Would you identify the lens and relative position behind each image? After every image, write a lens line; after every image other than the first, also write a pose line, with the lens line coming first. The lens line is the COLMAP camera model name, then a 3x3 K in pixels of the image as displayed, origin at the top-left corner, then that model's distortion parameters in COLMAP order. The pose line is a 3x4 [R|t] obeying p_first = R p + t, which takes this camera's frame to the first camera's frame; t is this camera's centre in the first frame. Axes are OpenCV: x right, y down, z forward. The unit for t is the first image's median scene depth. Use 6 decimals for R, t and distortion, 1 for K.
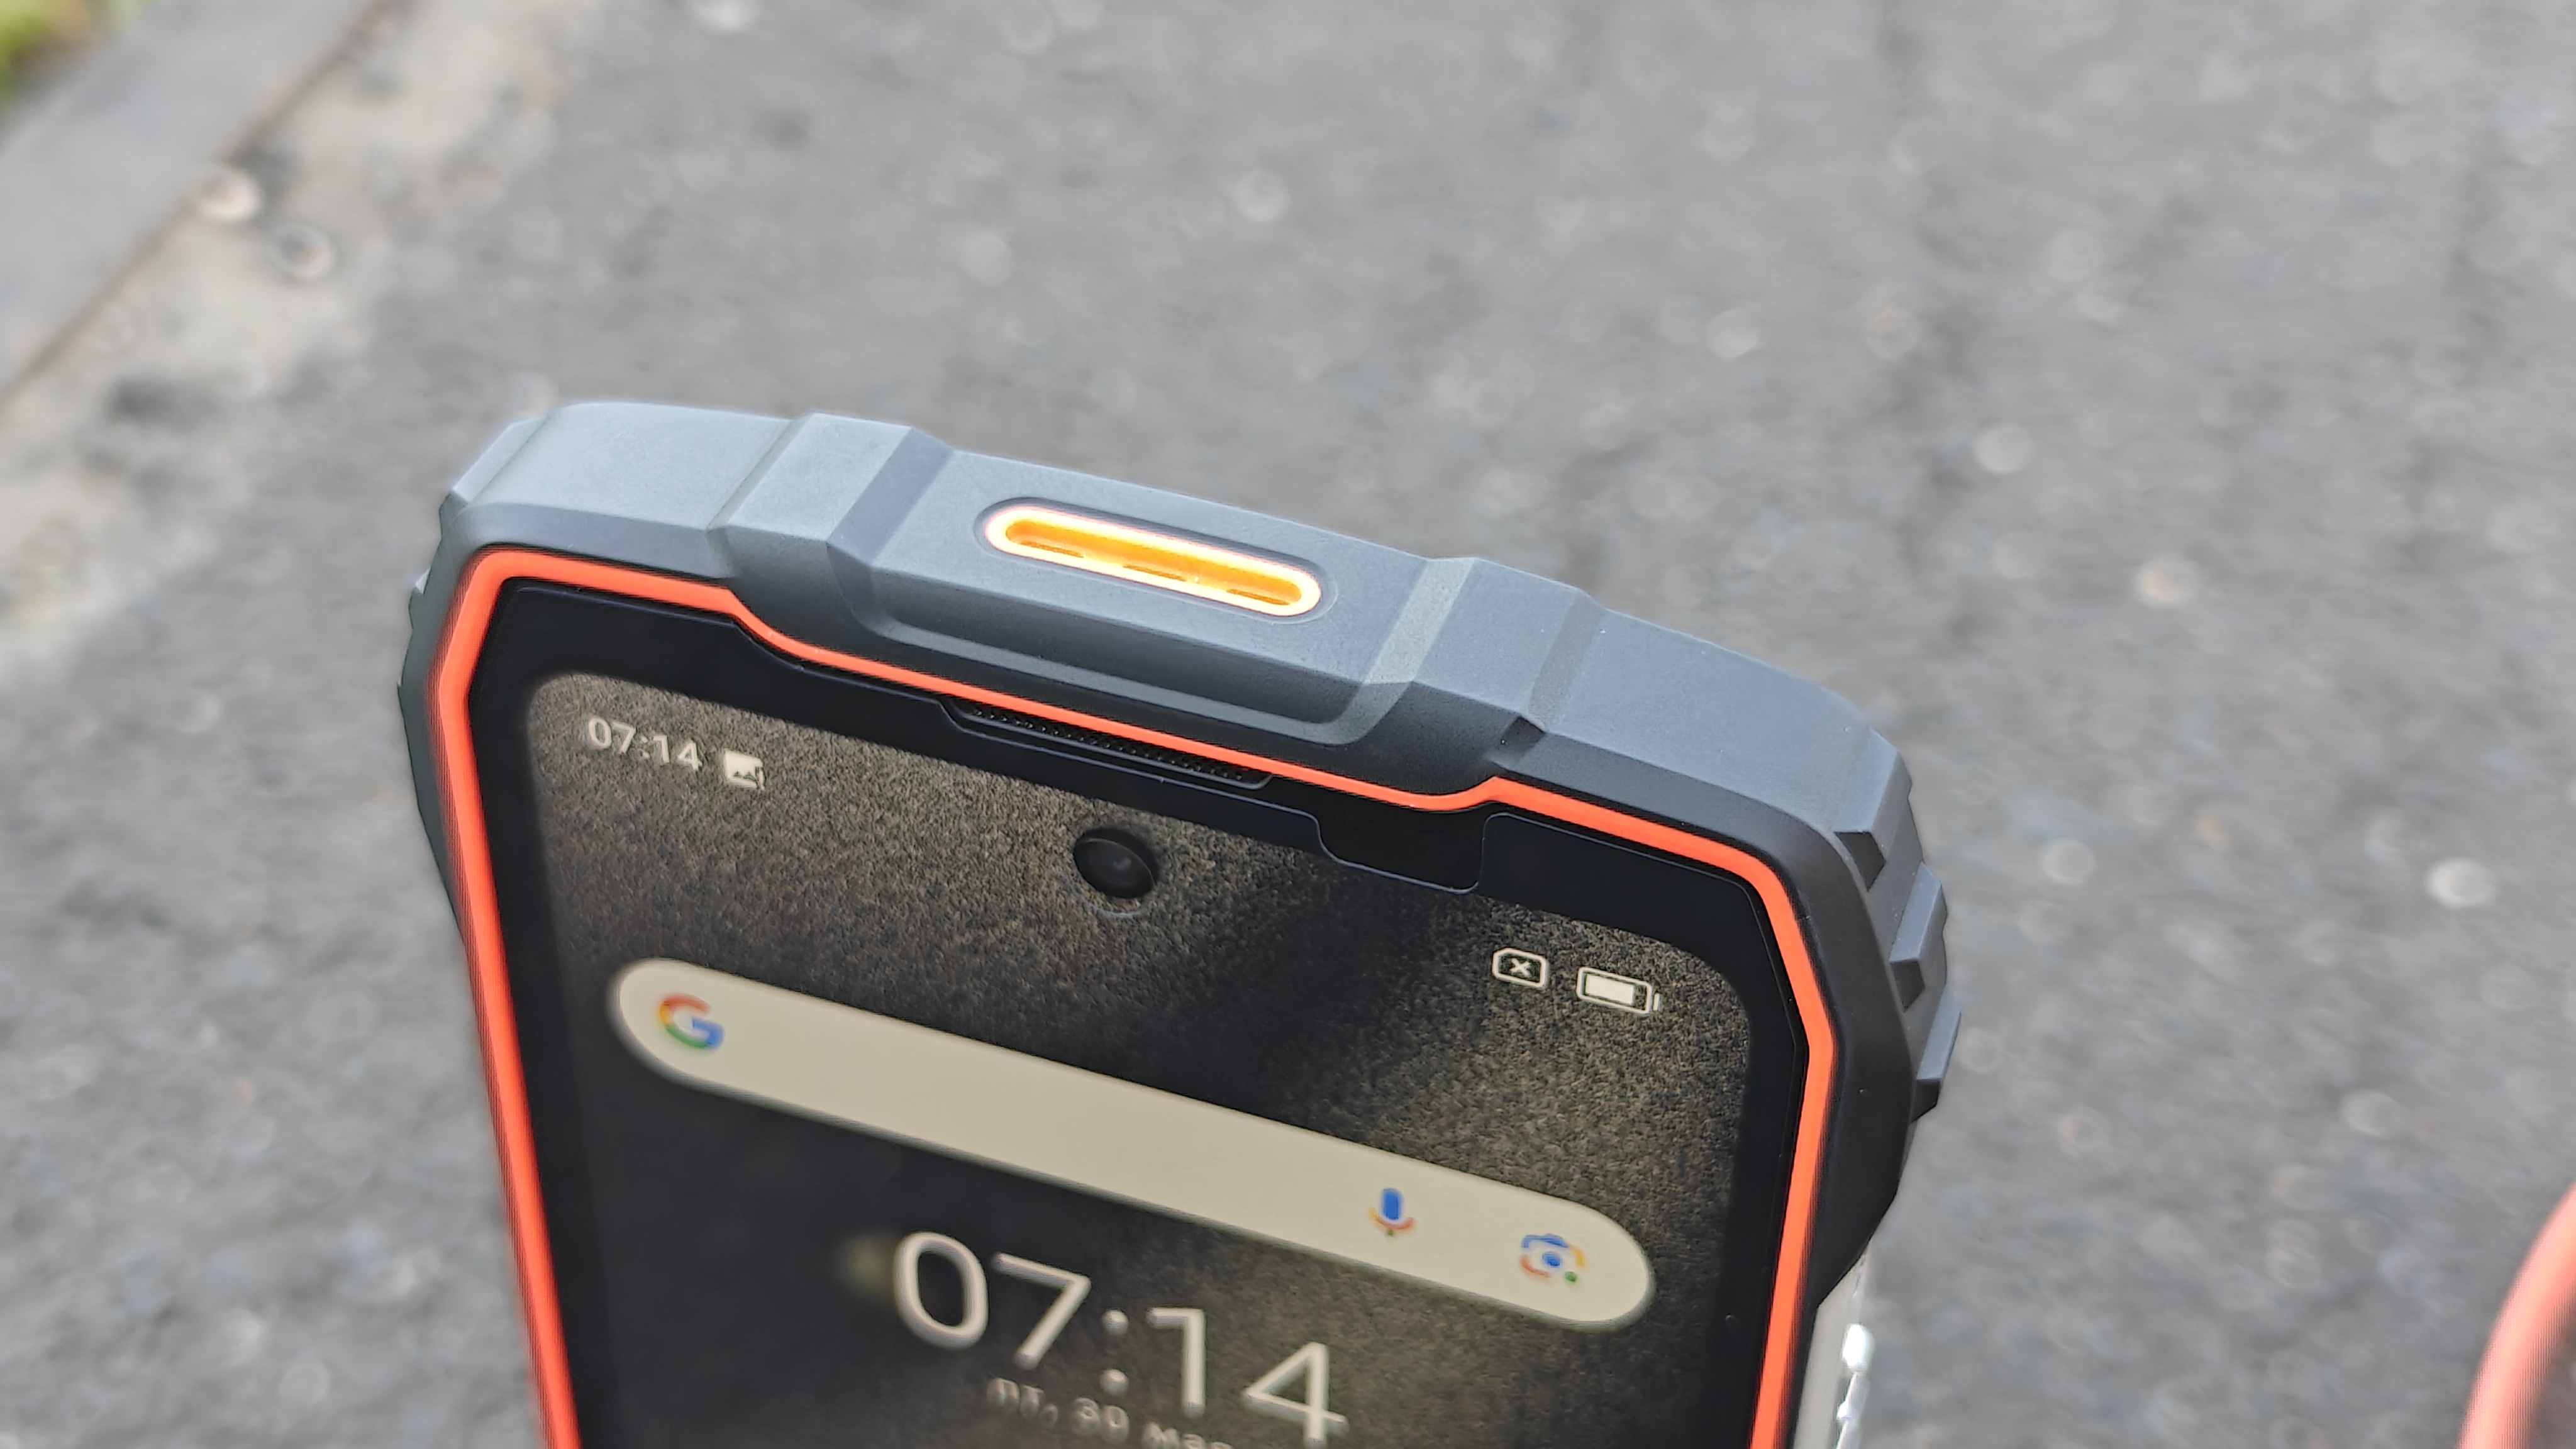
lens RADIAL K [[3684.1, 0, 1298.4], [0, 3684.1, 679.8], [0, 0, 1]] dist [0.212654, -1.179161]
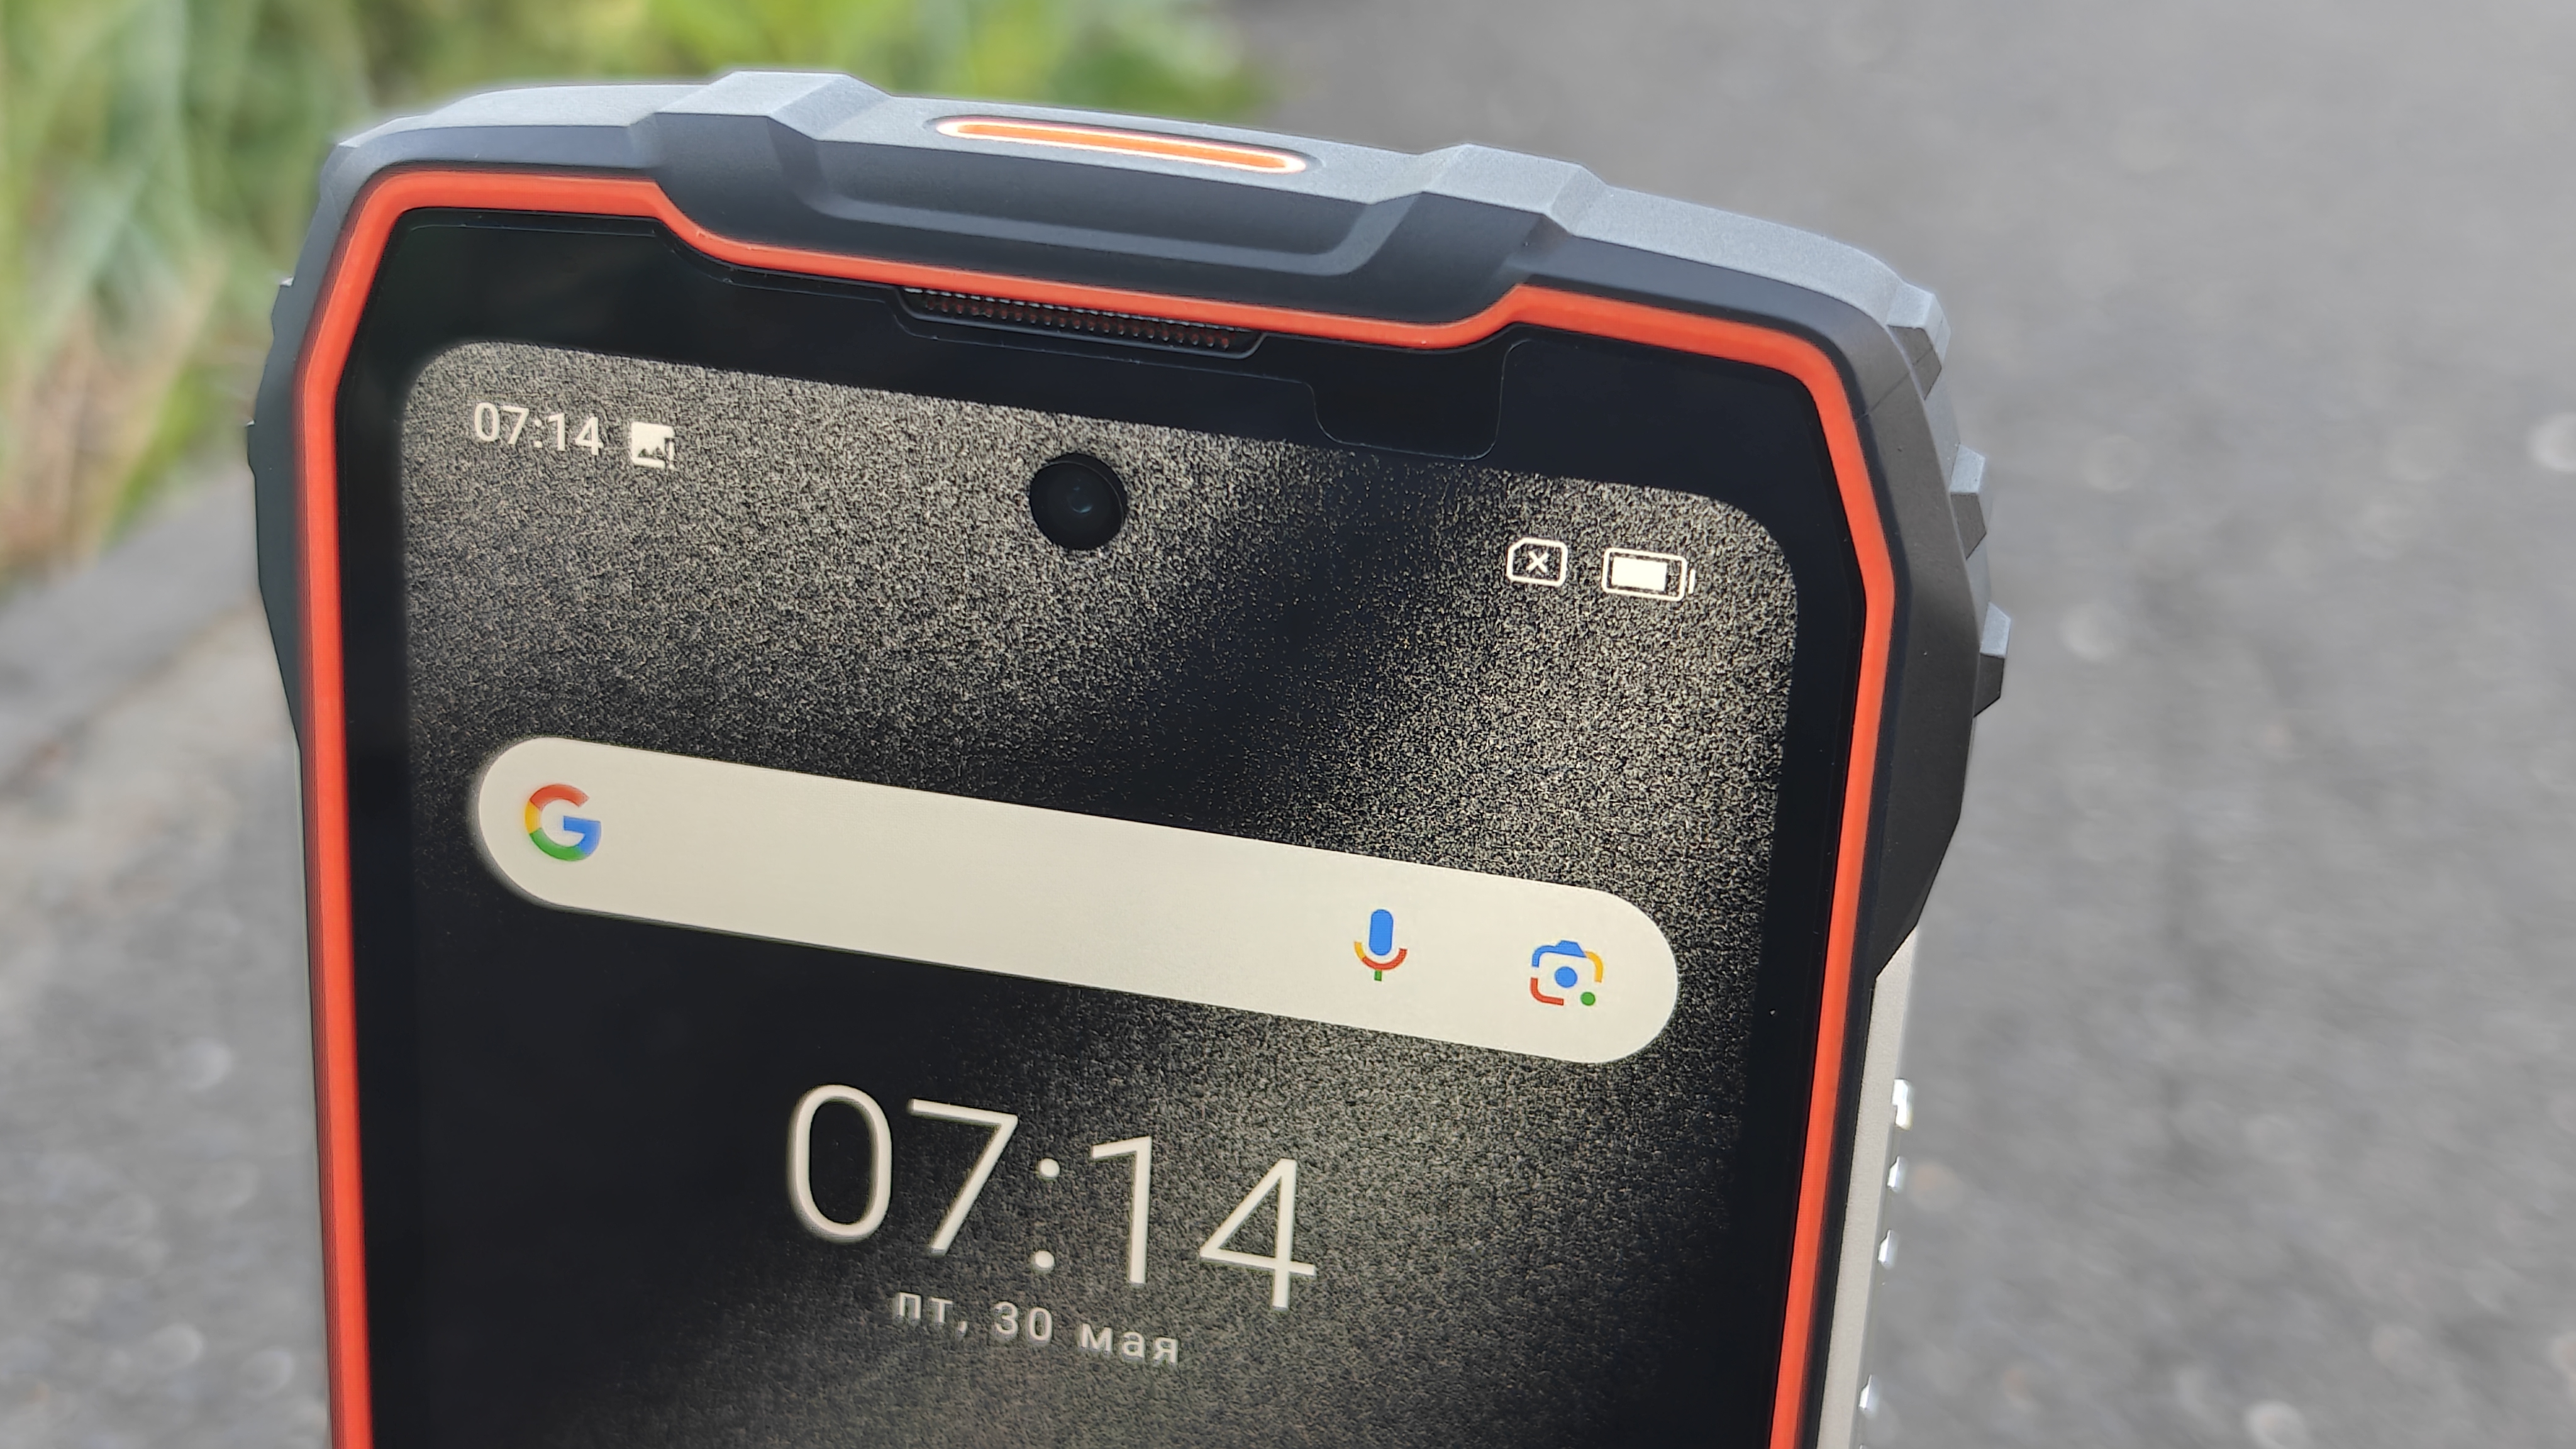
lens RADIAL K [[3684.1, 0, 1298.4], [0, 3684.1, 679.8], [0, 0, 1]] dist [0.212654, -1.179161]
pose [[0.994152, -0.005056, 0.107870, -0.091158], [0.038258, 0.950605, -0.308035, 0.362511], [-0.100984, 0.310361, 0.945240, 0.150228]]
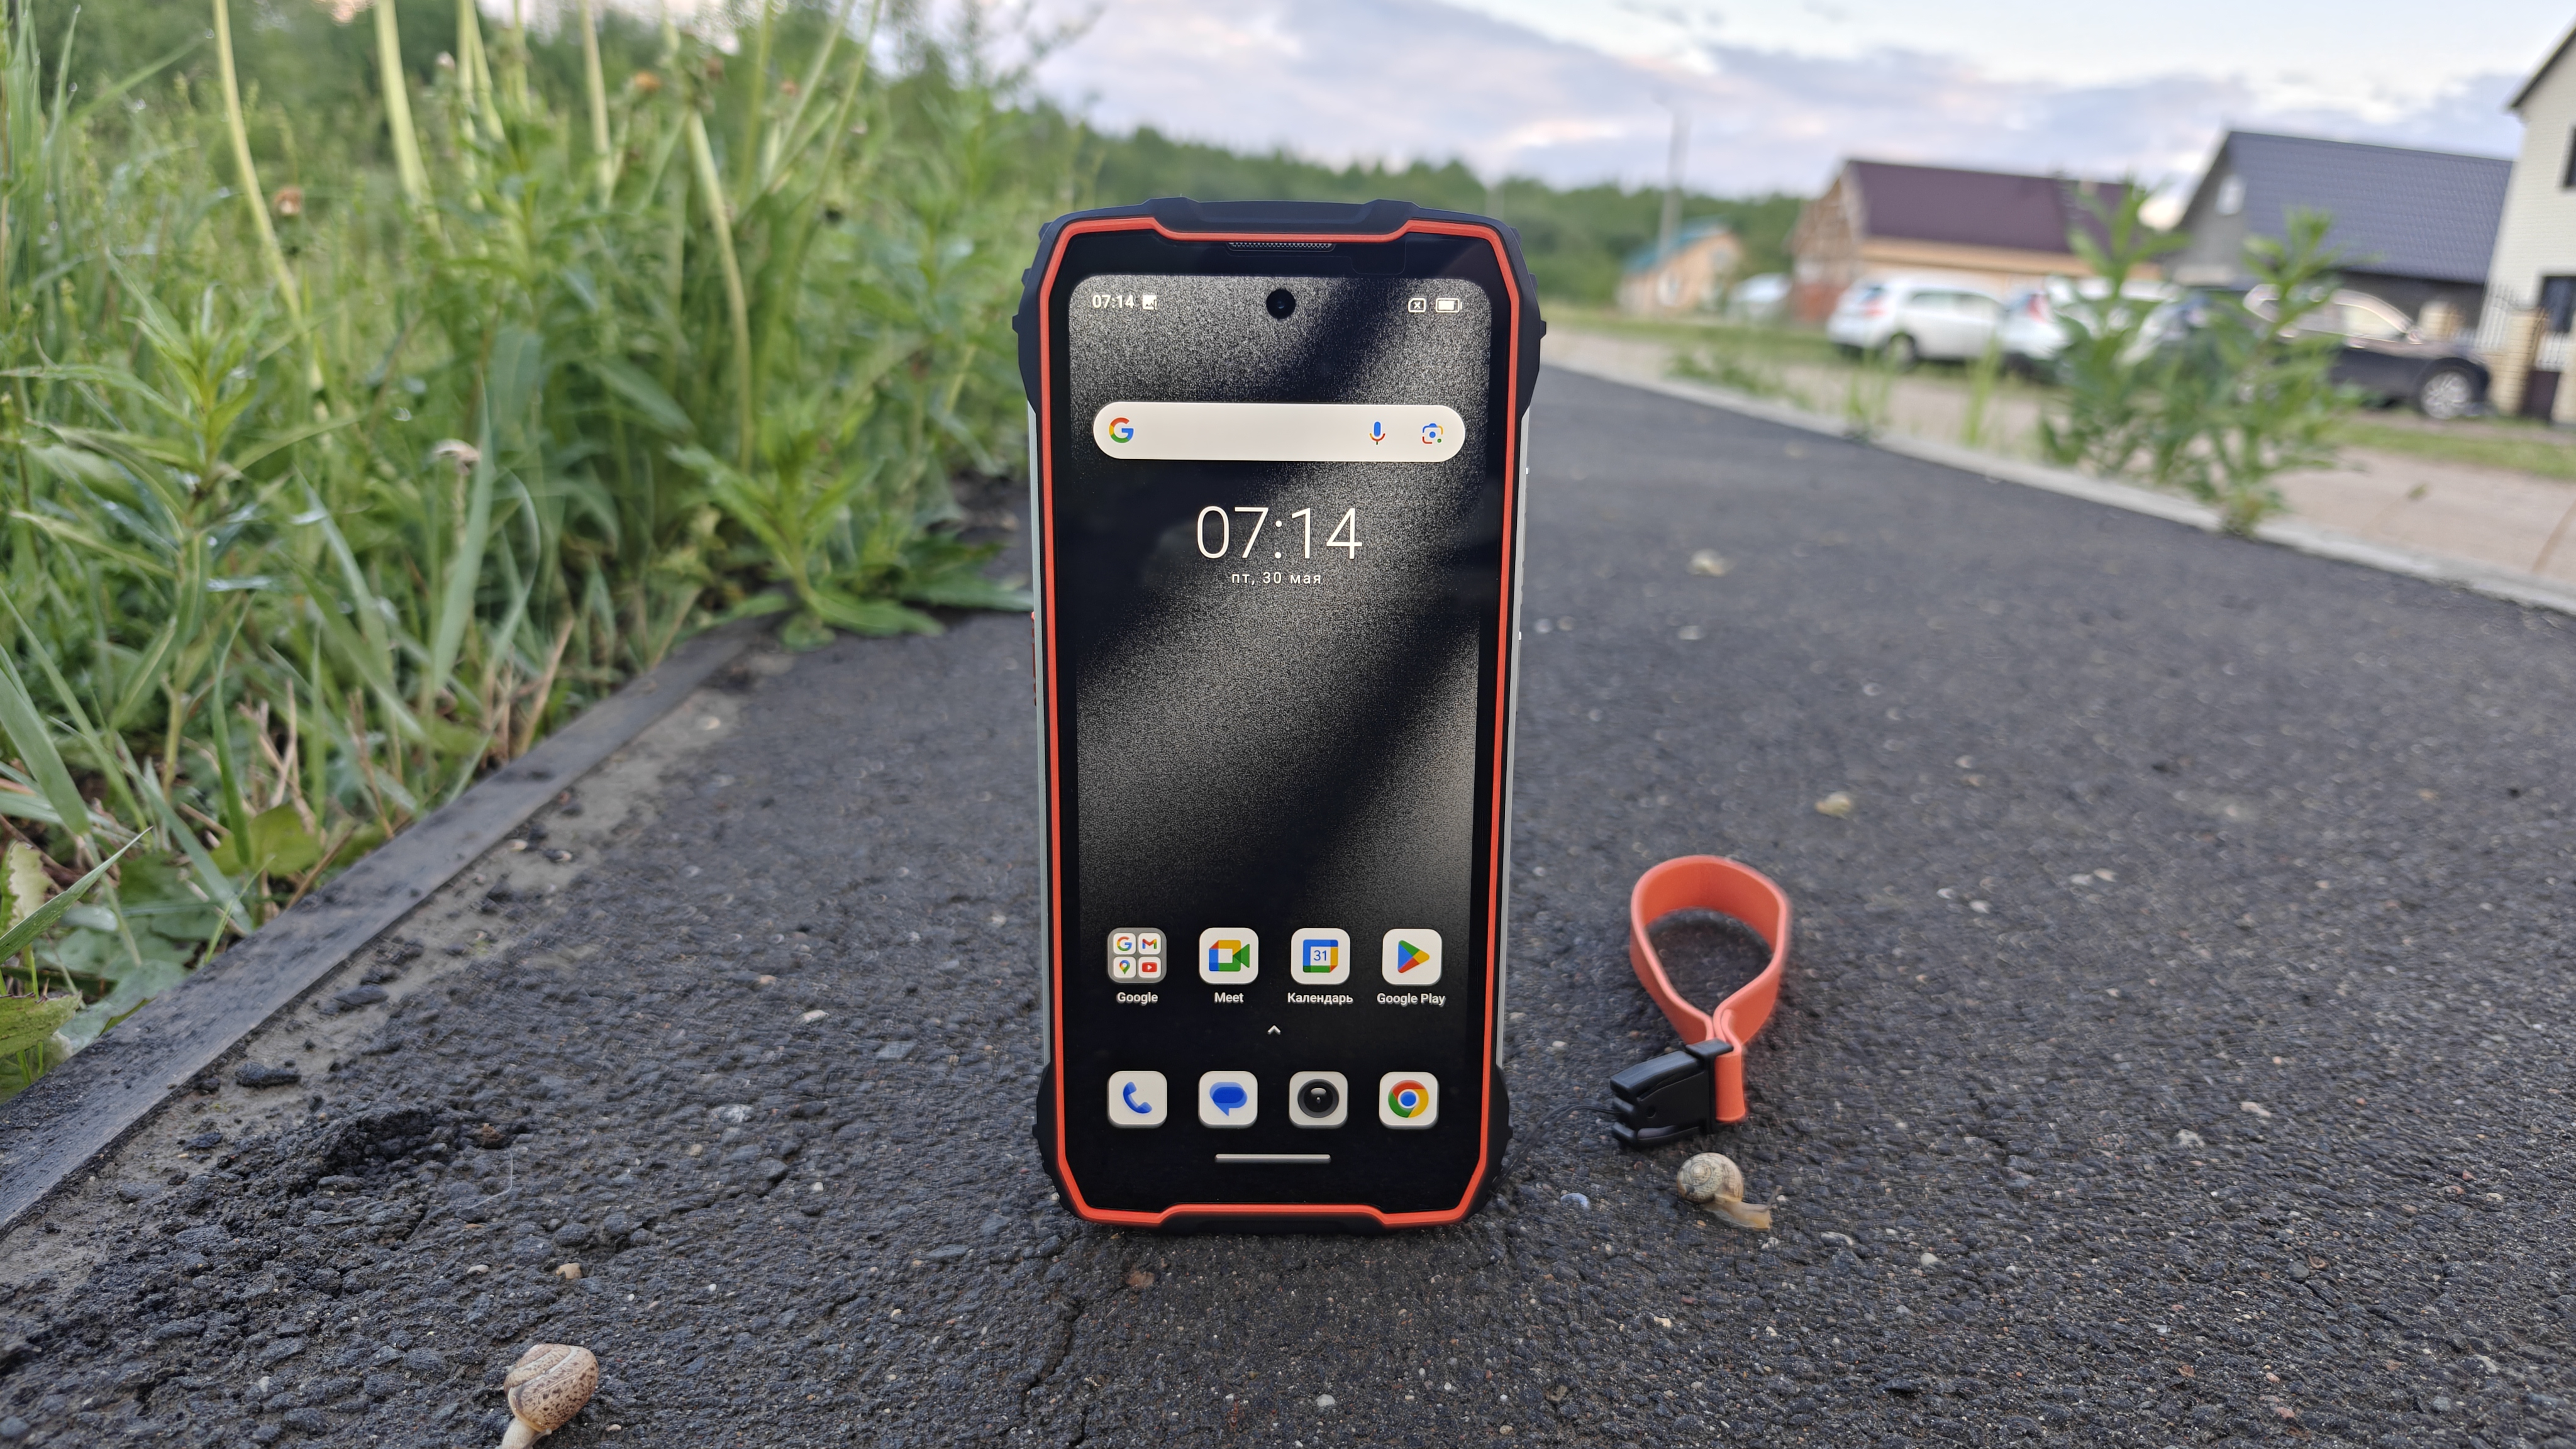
lens RADIAL K [[1773.9, 0, 1296.7], [0, 1773.9, 723.0], [0, 0, 1]] dist [-0.013086, -0.007387]
pose [[0.940981, -0.092097, 0.325687, -0.540598], [0.224435, 0.890065, -0.396752, 0.933065], [-0.253343, 0.446432, 0.858205, -0.120681]]
